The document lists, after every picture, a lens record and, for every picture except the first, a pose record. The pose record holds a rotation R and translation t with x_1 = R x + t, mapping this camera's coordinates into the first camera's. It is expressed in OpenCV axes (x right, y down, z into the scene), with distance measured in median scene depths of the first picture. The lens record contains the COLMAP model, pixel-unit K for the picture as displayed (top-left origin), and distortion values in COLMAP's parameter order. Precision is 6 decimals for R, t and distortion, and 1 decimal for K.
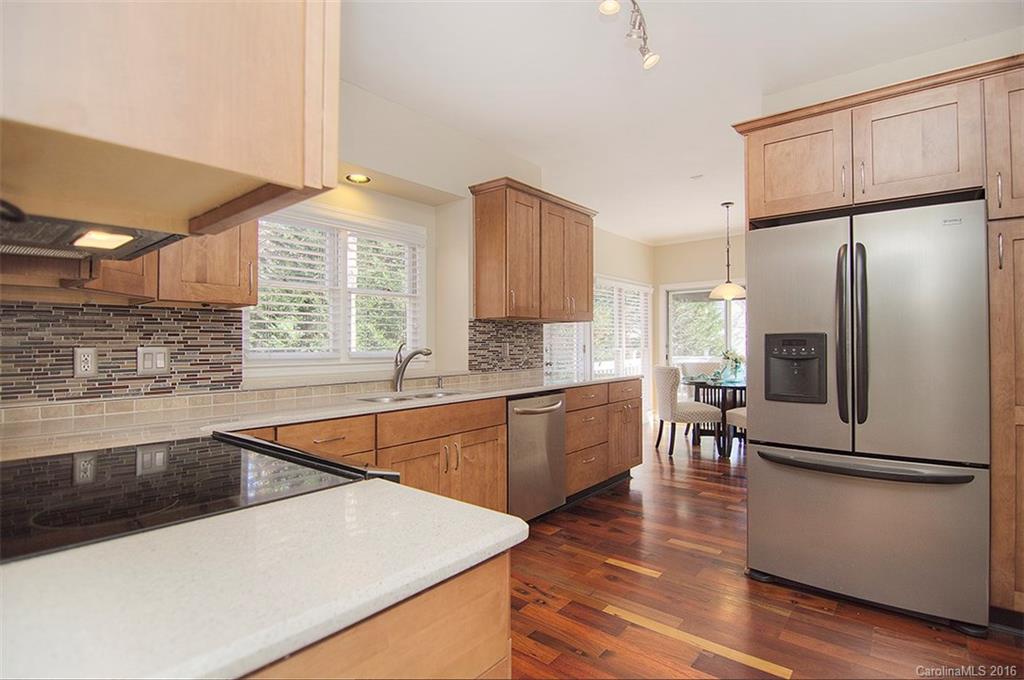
lens RADIAL K [[505.3, 0, 506.2], [0, 505.3, 334.4], [0, 0, 1]] dist [-0.004168, -0.000692]
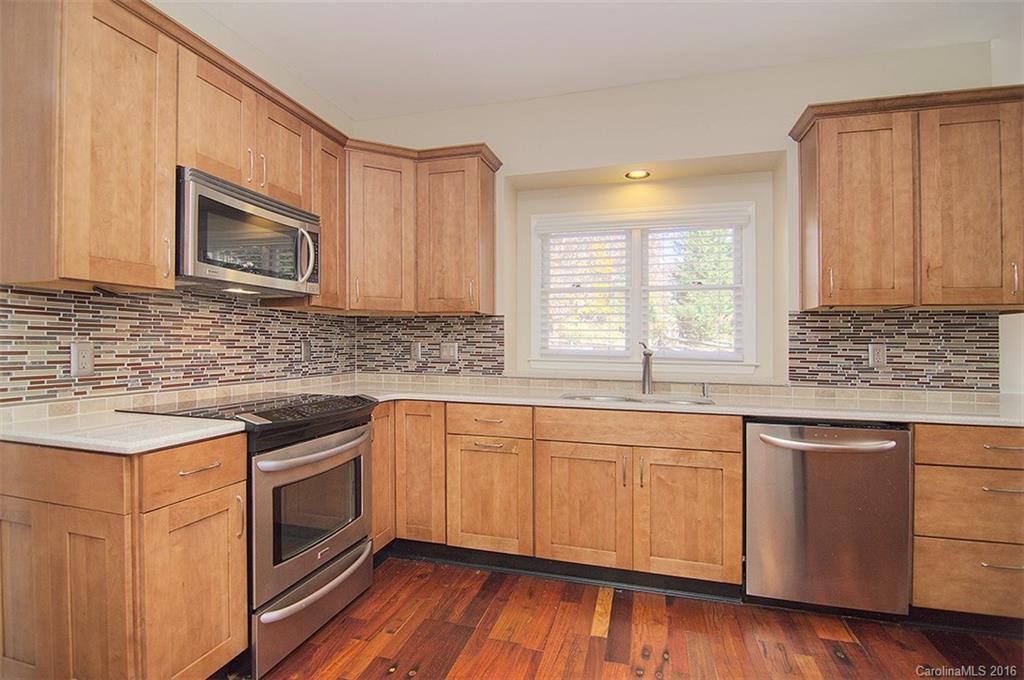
lens RADIAL K [[505.3, 0, 506.9], [0, 505.3, 343.4], [0, 0, 1]] dist [-0.004168, -0.000692]
pose [[0.411679, 0.015999, -0.911188, 0.639424], [0.005487, 0.999784, 0.020034, -0.001138], [0.911312, -0.013247, 0.411503, 0.456046]]
